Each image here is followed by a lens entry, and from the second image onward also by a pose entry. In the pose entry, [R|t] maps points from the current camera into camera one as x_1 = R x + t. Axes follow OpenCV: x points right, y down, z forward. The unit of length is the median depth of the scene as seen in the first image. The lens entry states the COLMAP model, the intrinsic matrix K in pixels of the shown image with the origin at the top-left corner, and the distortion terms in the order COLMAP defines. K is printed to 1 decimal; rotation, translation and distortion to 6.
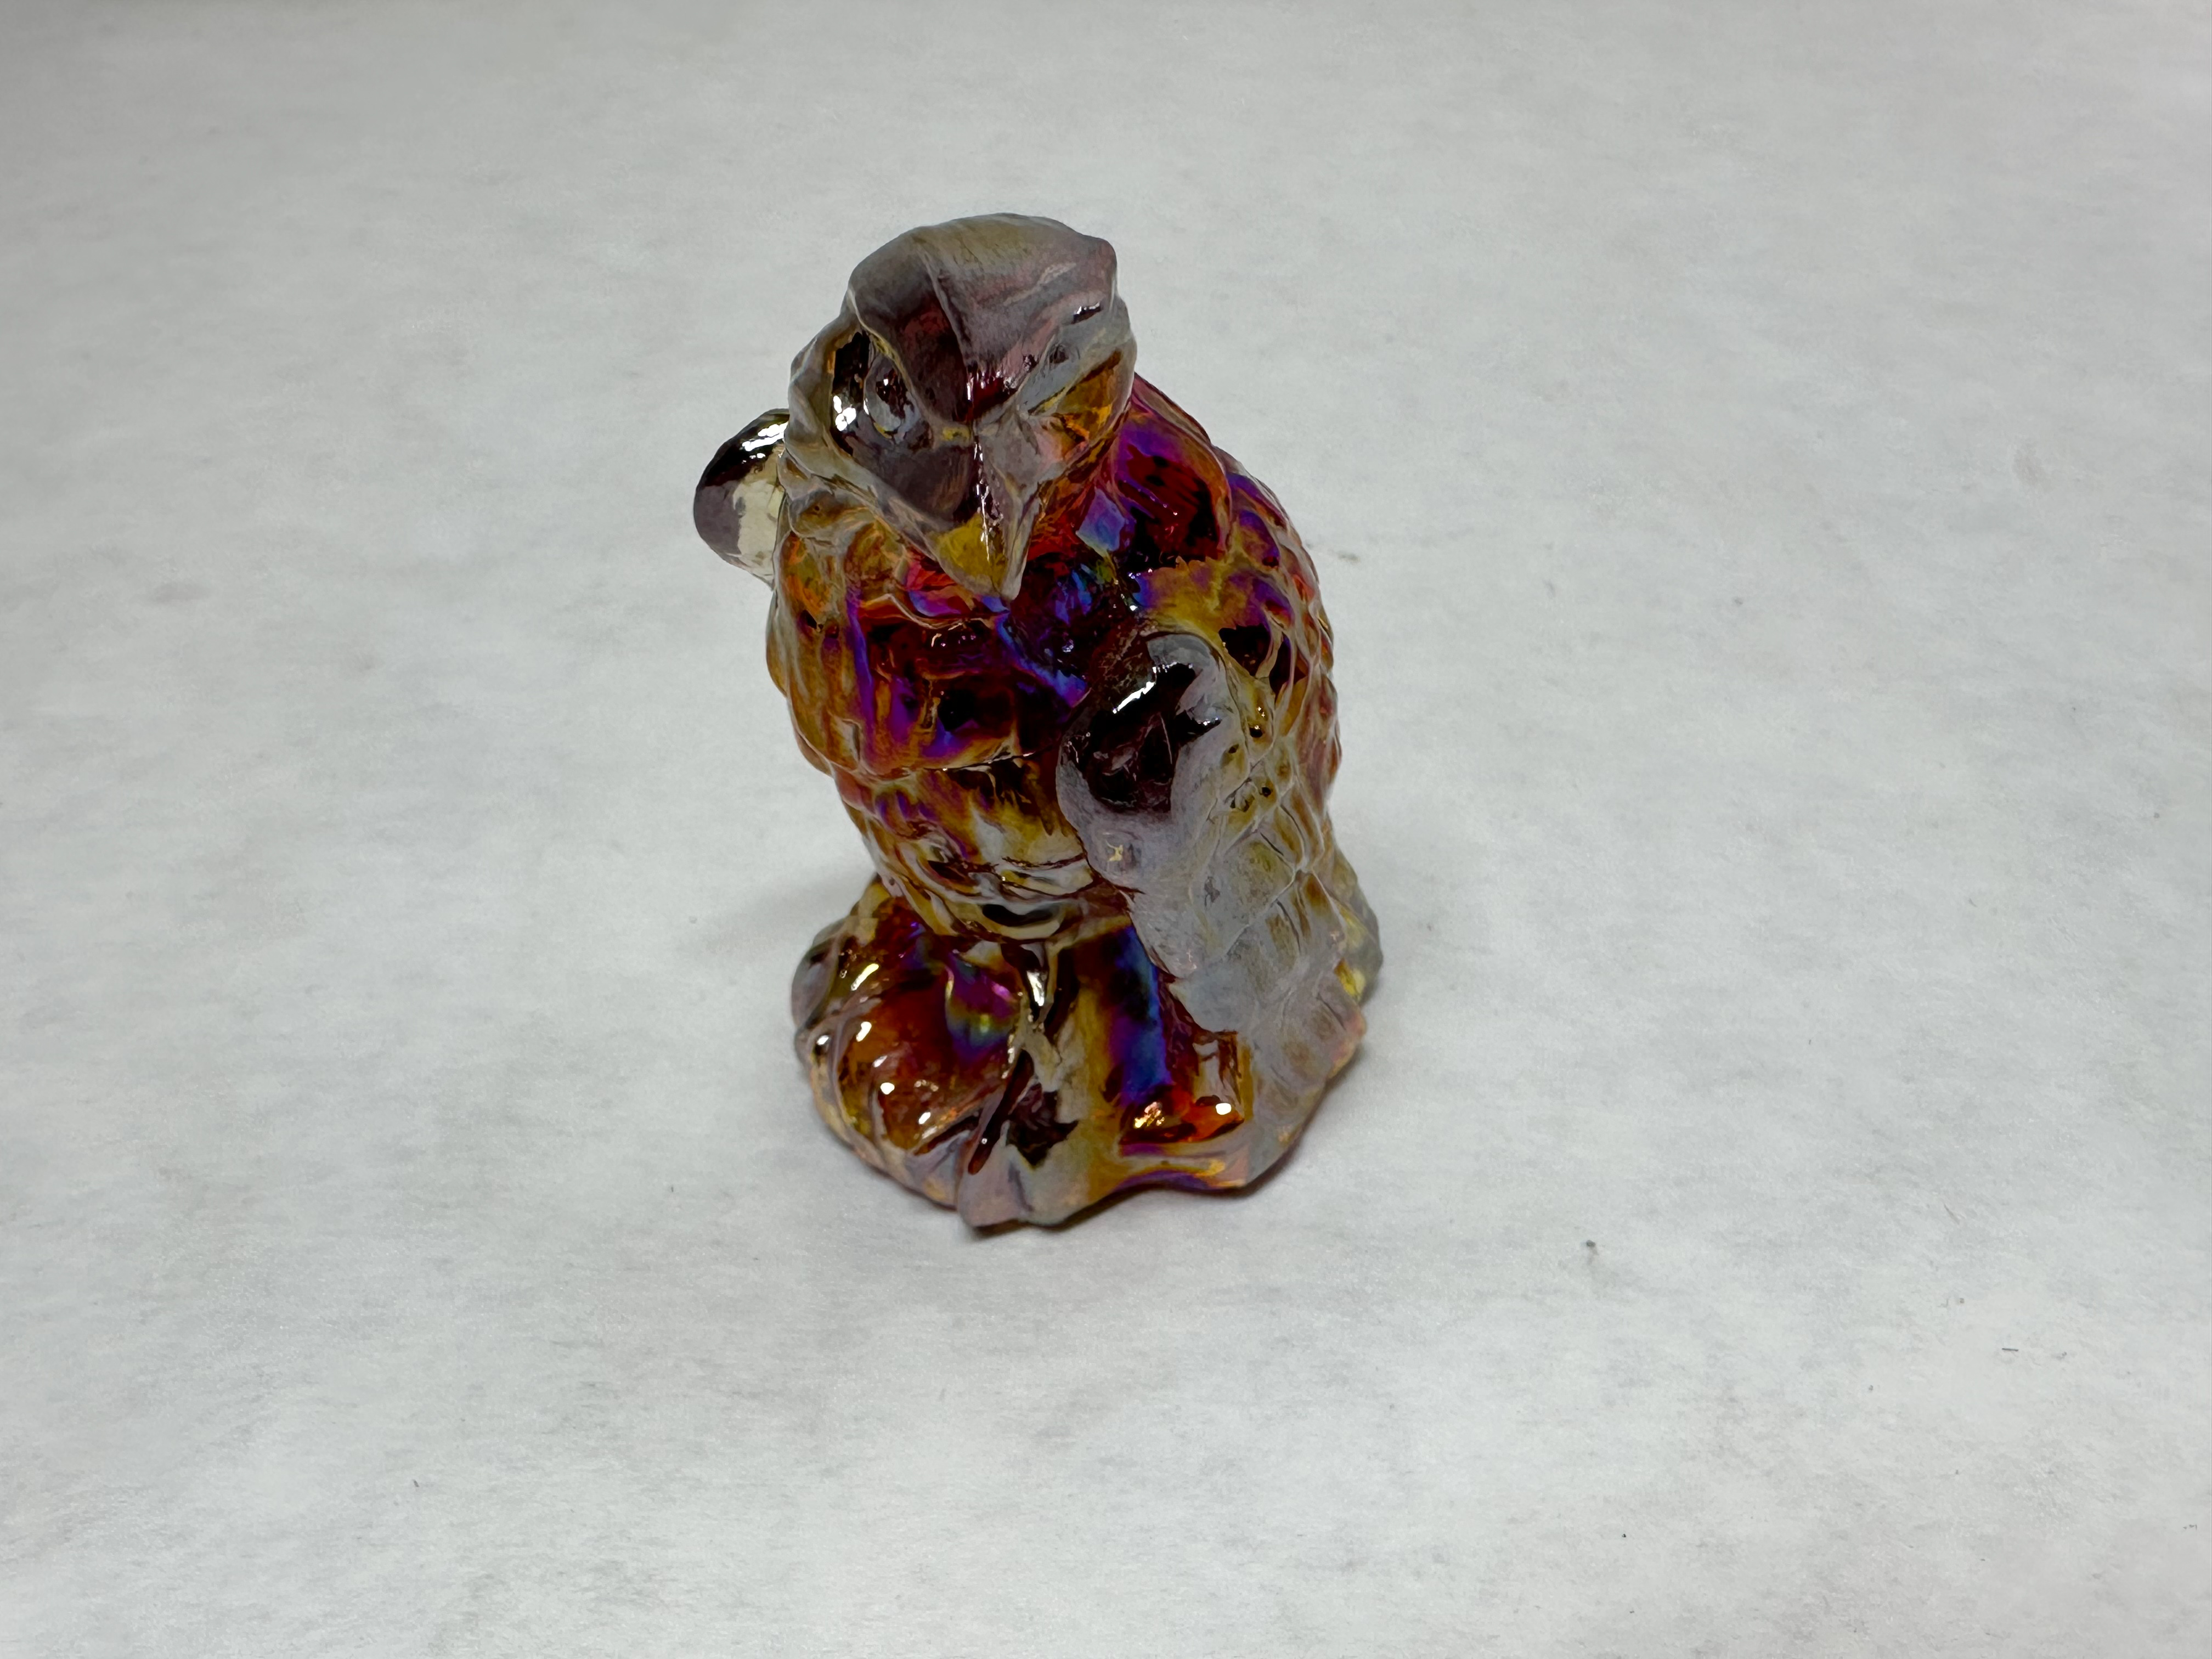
lens RADIAL K [[2302.3, 0, 1106.0], [0, 2302.3, 829.5], [0, 0, 1]] dist [-0.011890, -0.006114]
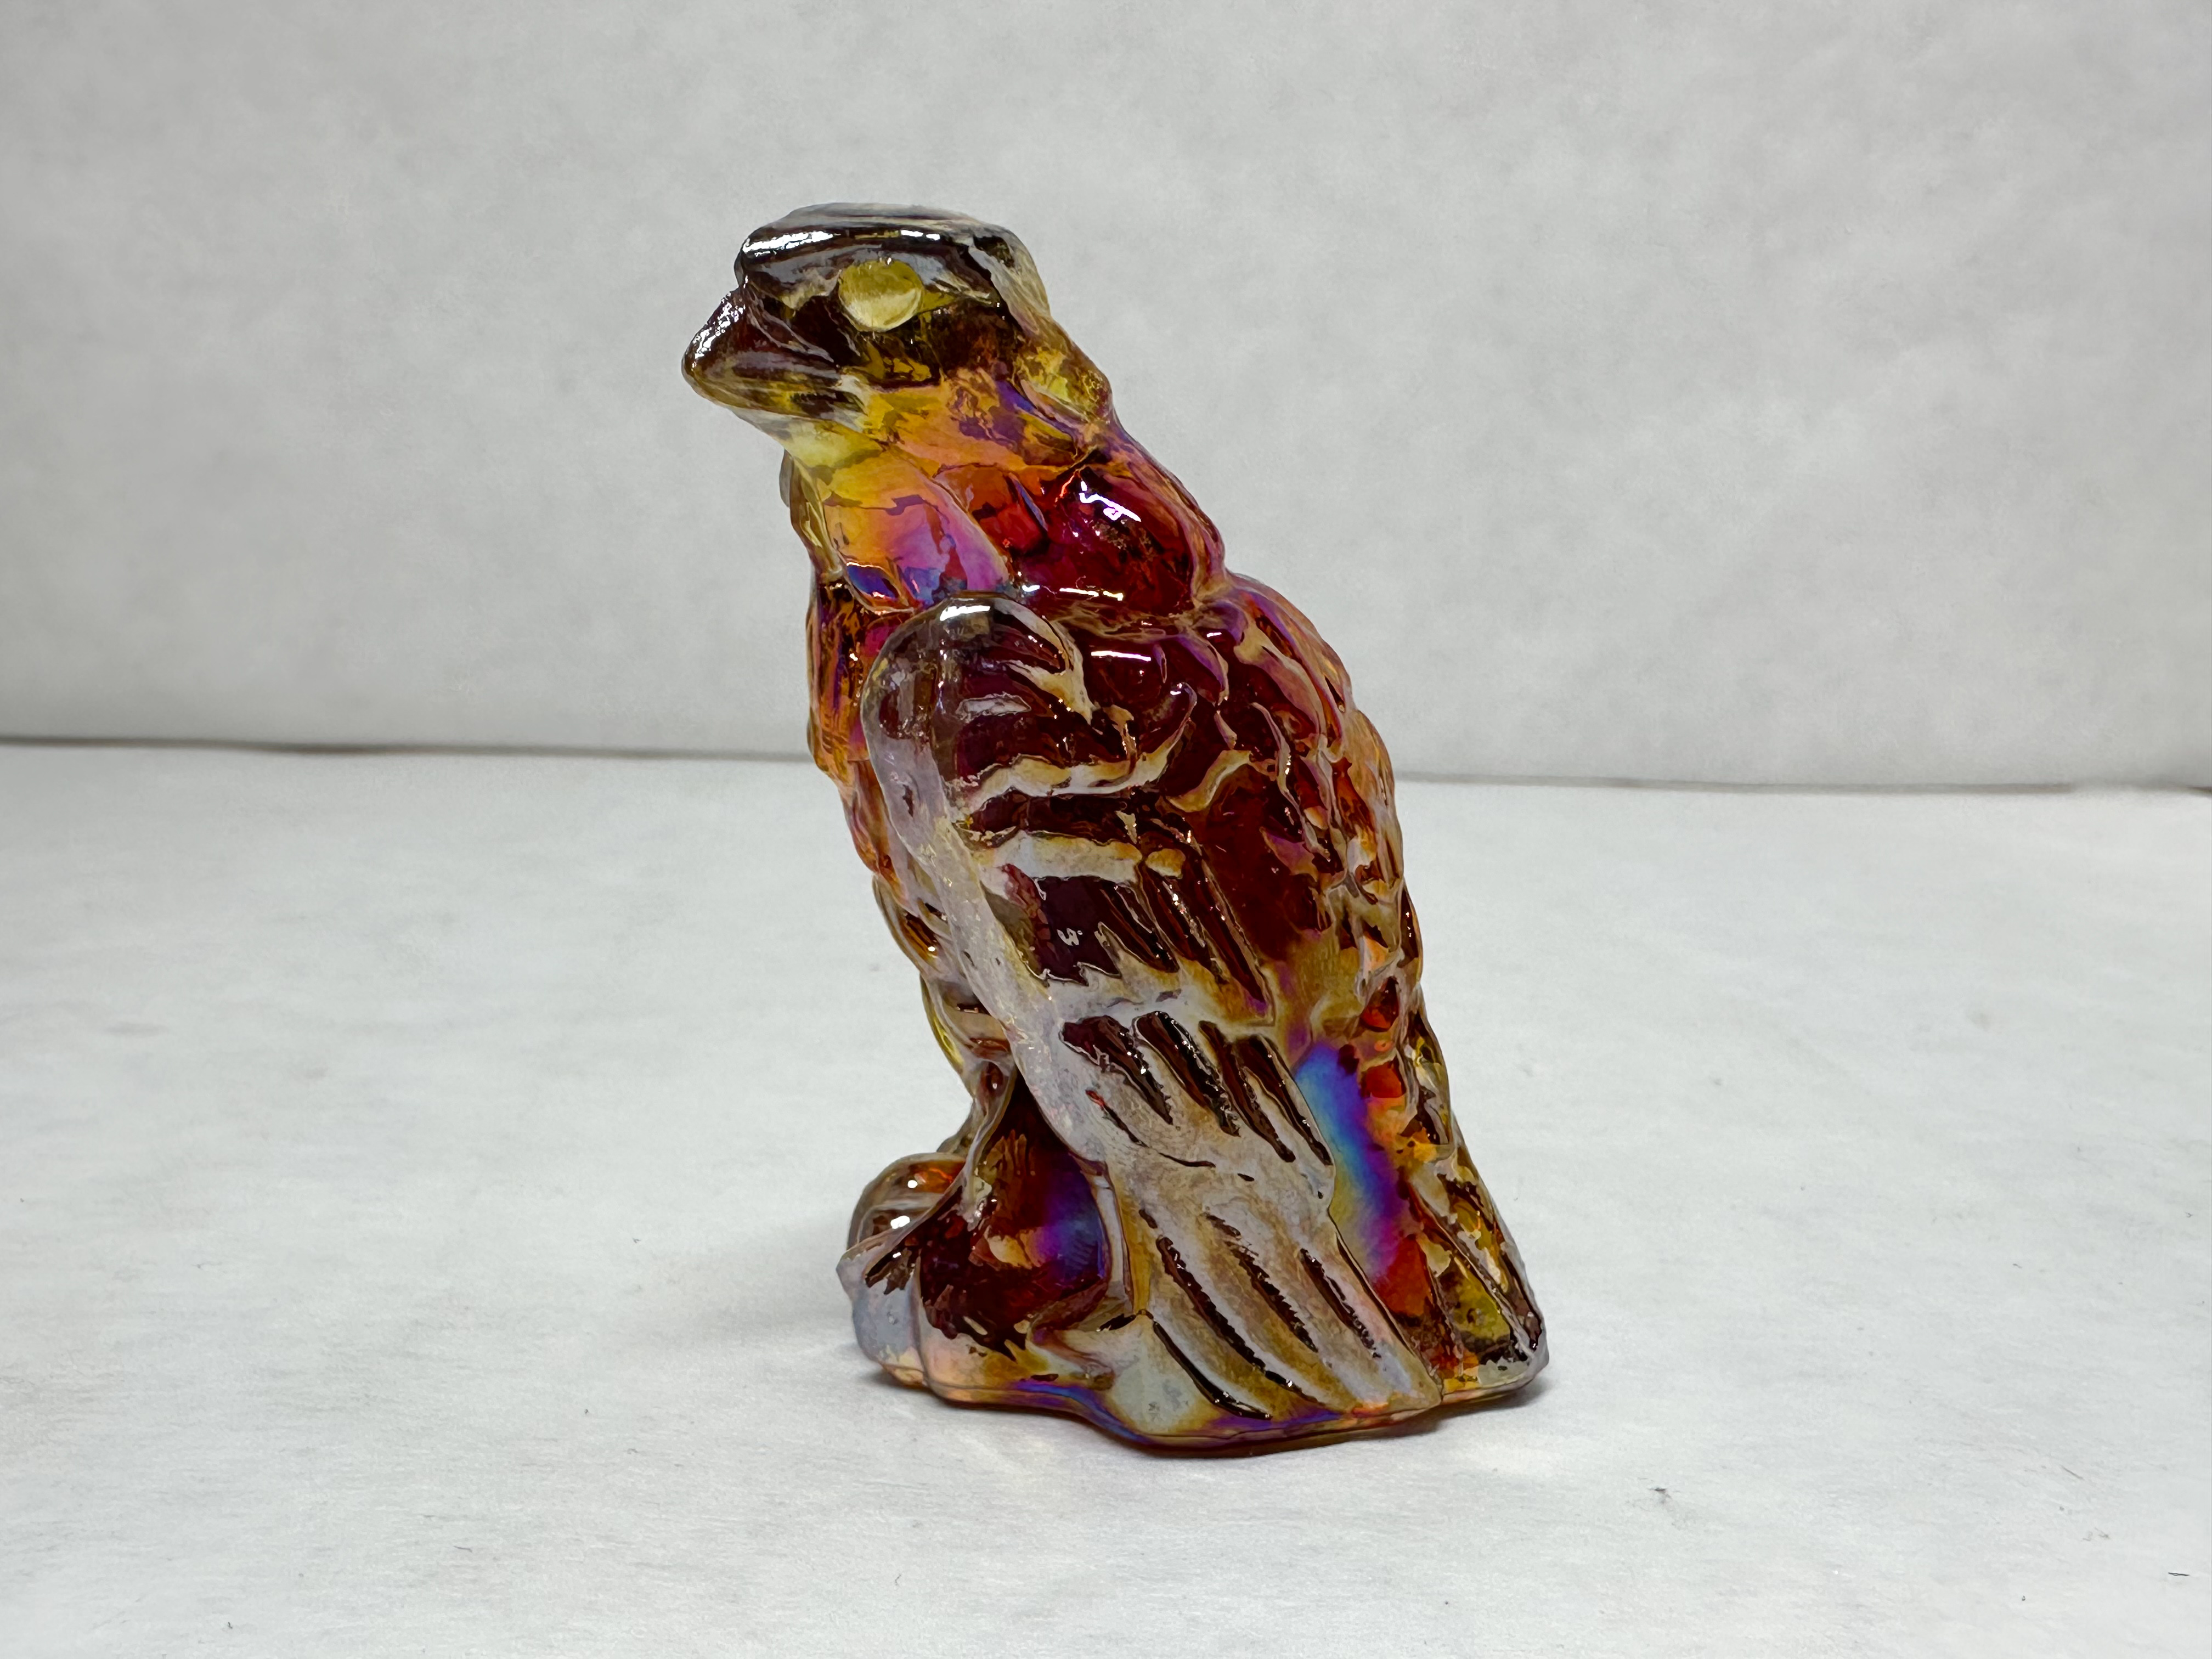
lens RADIAL K [[2126.2, 0, 1076.5], [0, 2126.2, 1031.2], [0, 0, 1]] dist [-0.006267, -0.003647]
pose [[0.999873, 0.011009, 0.011501, -0.017089], [-0.005819, 0.925110, -0.379656, 0.333296], [-0.014819, 0.379541, 0.925056, 0.215876]]
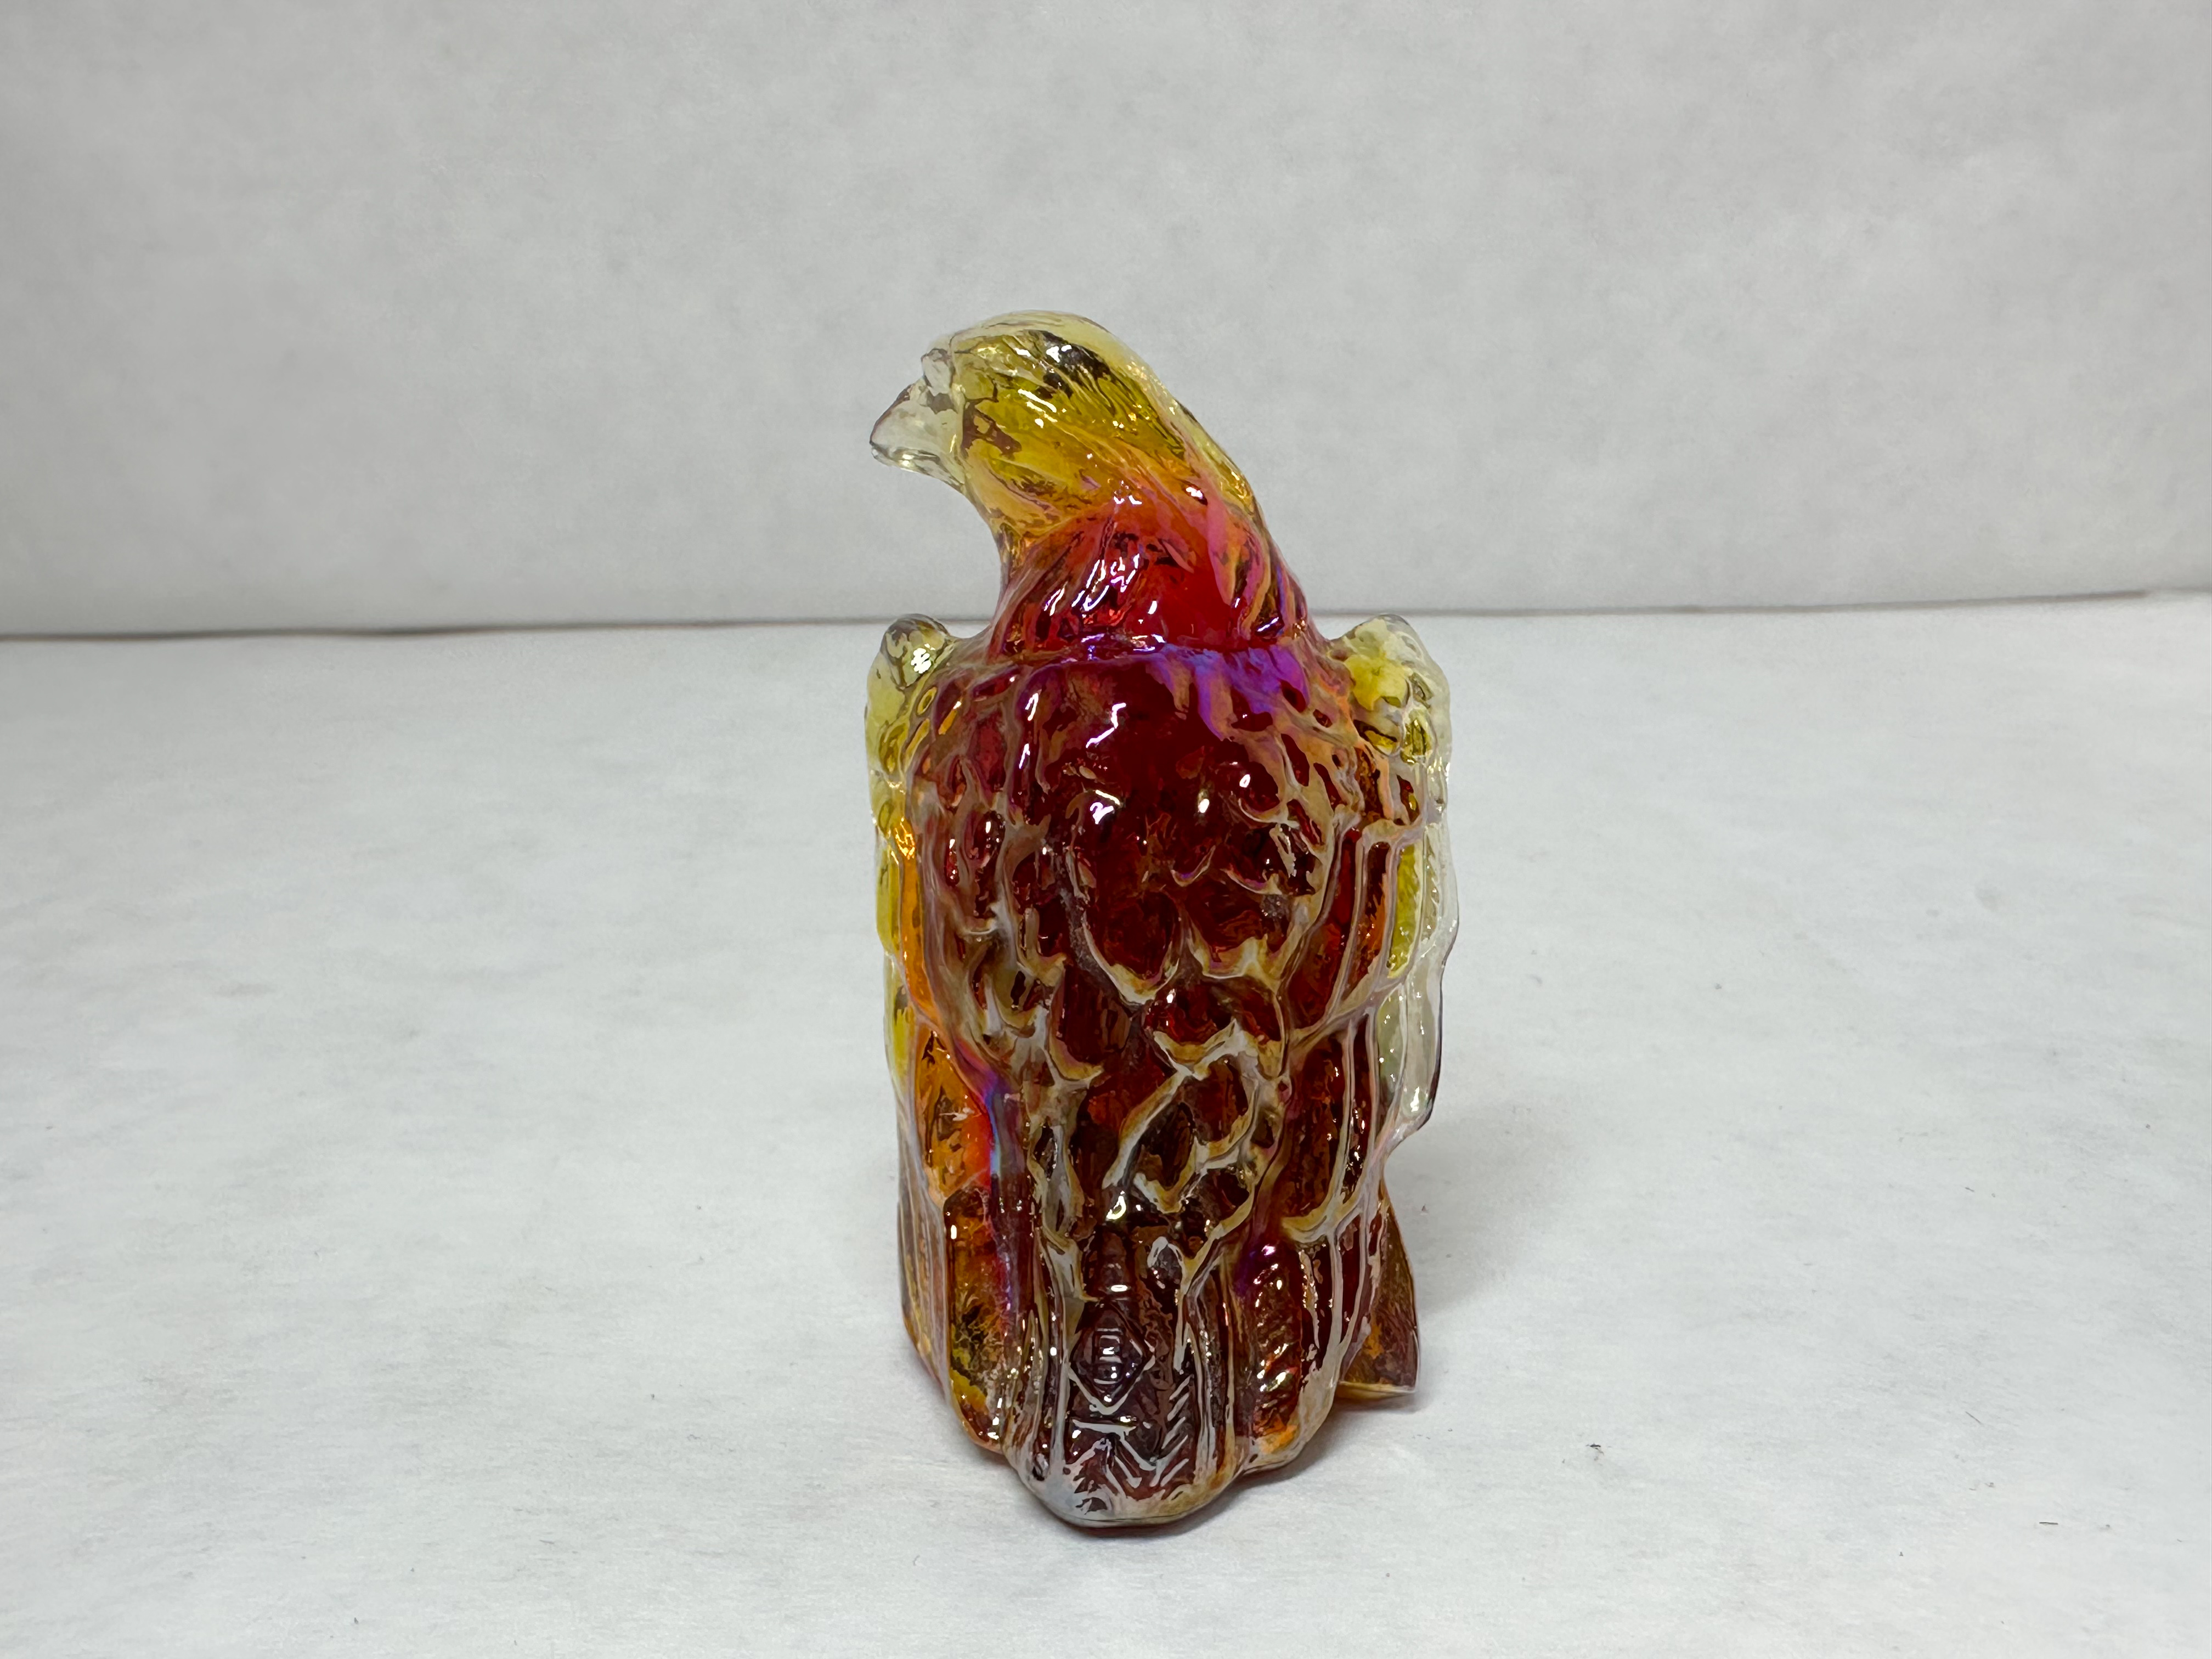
lens RADIAL K [[2138.6, 0, 1090.4], [0, 2138.6, 1018.1], [0, 0, 1]] dist [-0.004669, -0.011330]
pose [[0.999155, -0.018164, -0.036872, 0.036549], [0.007346, 0.961524, -0.274623, 0.259953], [0.040441, 0.274120, 0.960845, 0.084316]]
